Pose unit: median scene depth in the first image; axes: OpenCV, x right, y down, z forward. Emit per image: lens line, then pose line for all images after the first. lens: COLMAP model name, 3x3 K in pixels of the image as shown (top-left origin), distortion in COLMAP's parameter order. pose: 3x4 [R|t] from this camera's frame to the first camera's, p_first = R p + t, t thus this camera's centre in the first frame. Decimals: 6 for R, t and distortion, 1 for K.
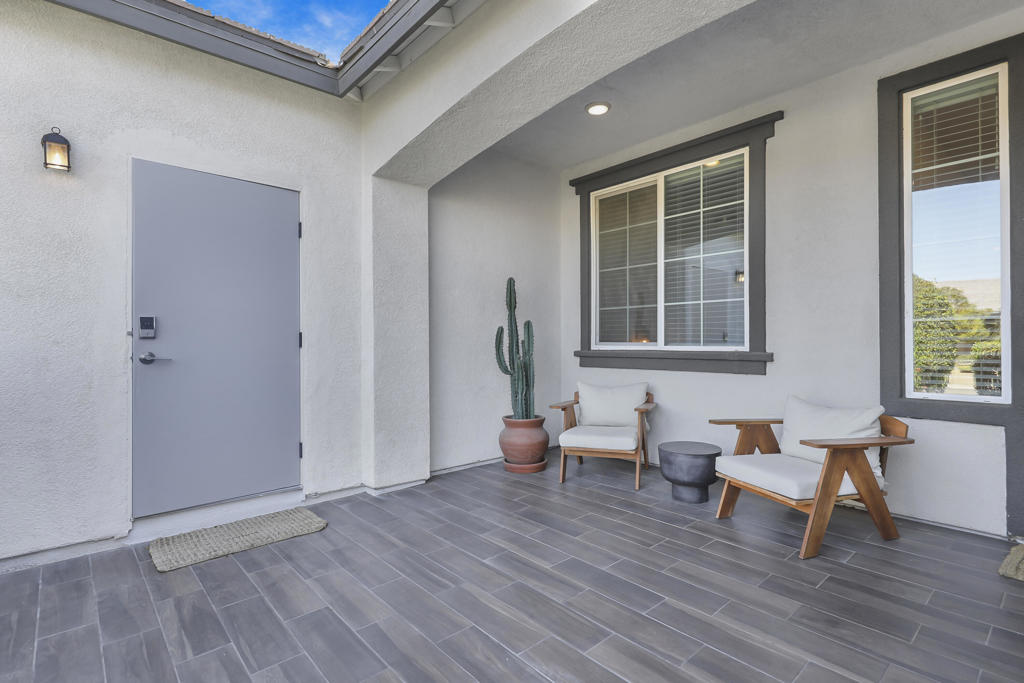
lens RADIAL K [[531.7, 0, 512.0], [0, 531.7, 341.5], [0, 0, 1]] dist [0.001275, -0.000799]
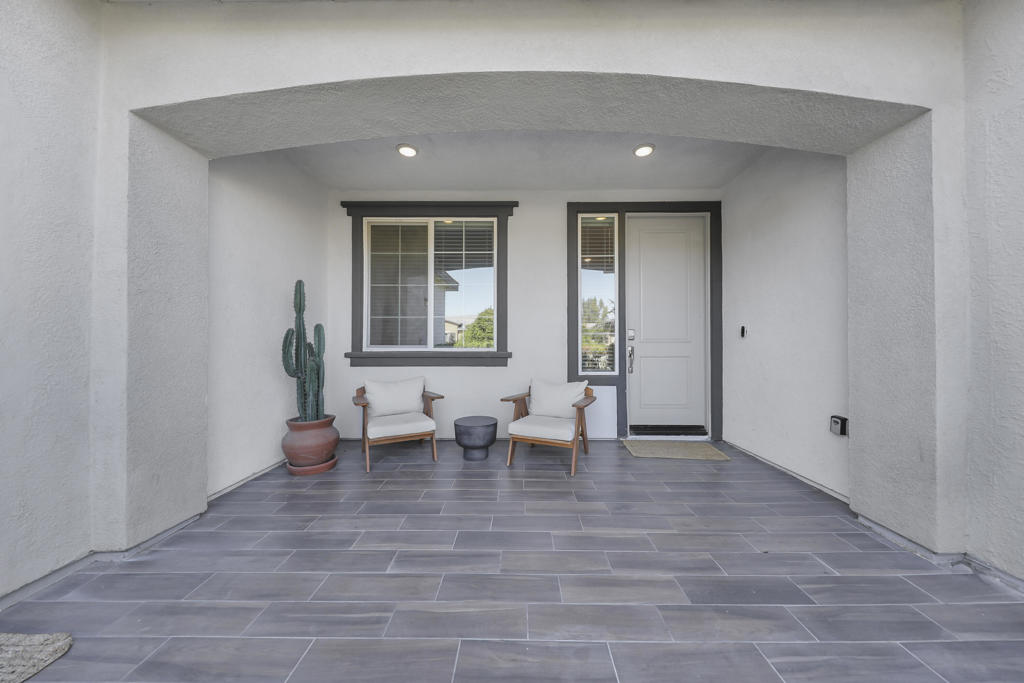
lens RADIAL K [[355.7, 0, 512.0], [0, 355.7, 341.5], [0, 0, 1]] dist [-0.010173, -0.000325]
pose [[0.632430, 0.010799, 0.774542, -0.288947], [-0.004014, 0.999935, -0.010665, 0.000667], [-0.774607, 0.003636, 0.632432, 0.294745]]
